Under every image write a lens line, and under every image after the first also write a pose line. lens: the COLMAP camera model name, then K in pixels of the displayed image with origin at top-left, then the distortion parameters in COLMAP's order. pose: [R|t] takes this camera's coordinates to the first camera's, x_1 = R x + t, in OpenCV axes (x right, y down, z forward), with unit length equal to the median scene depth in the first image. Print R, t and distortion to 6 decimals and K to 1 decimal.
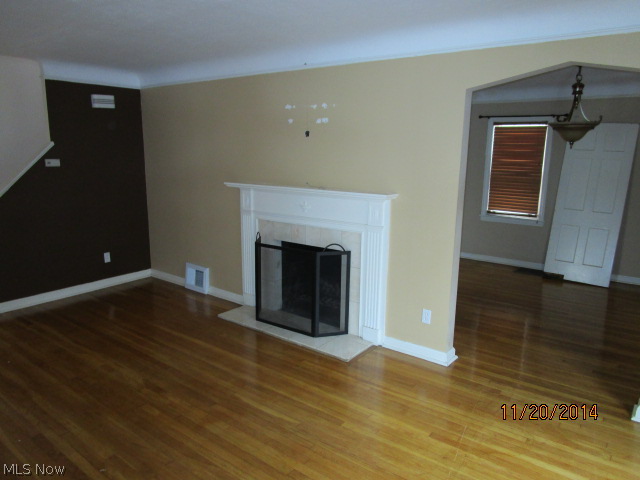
lens RADIAL K [[456.0, 0, 318.7], [0, 456.0, 239.4], [0, 0, 1]] dist [-0.009959, -0.001447]
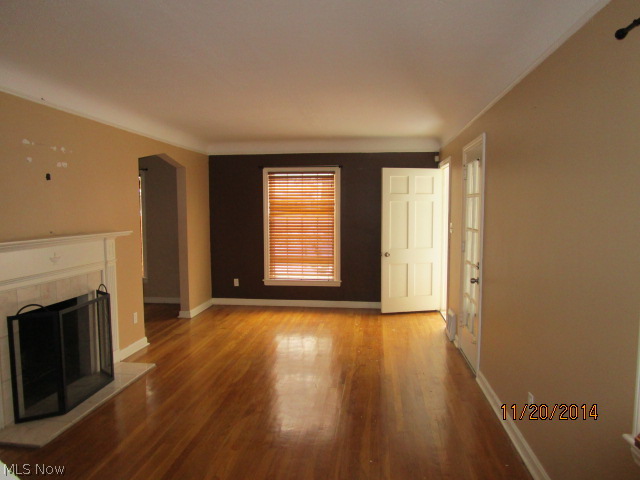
lens RADIAL K [[456.0, 0, 319.8], [0, 456.0, 240.6], [0, 0, 1]] dist [-0.009959, -0.001447]
pose [[-0.507196, -0.066313, 0.859276, -1.068680], [0.171887, 0.969221, 0.176256, -0.178888], [-0.844516, 0.237095, -0.480186, 1.020151]]
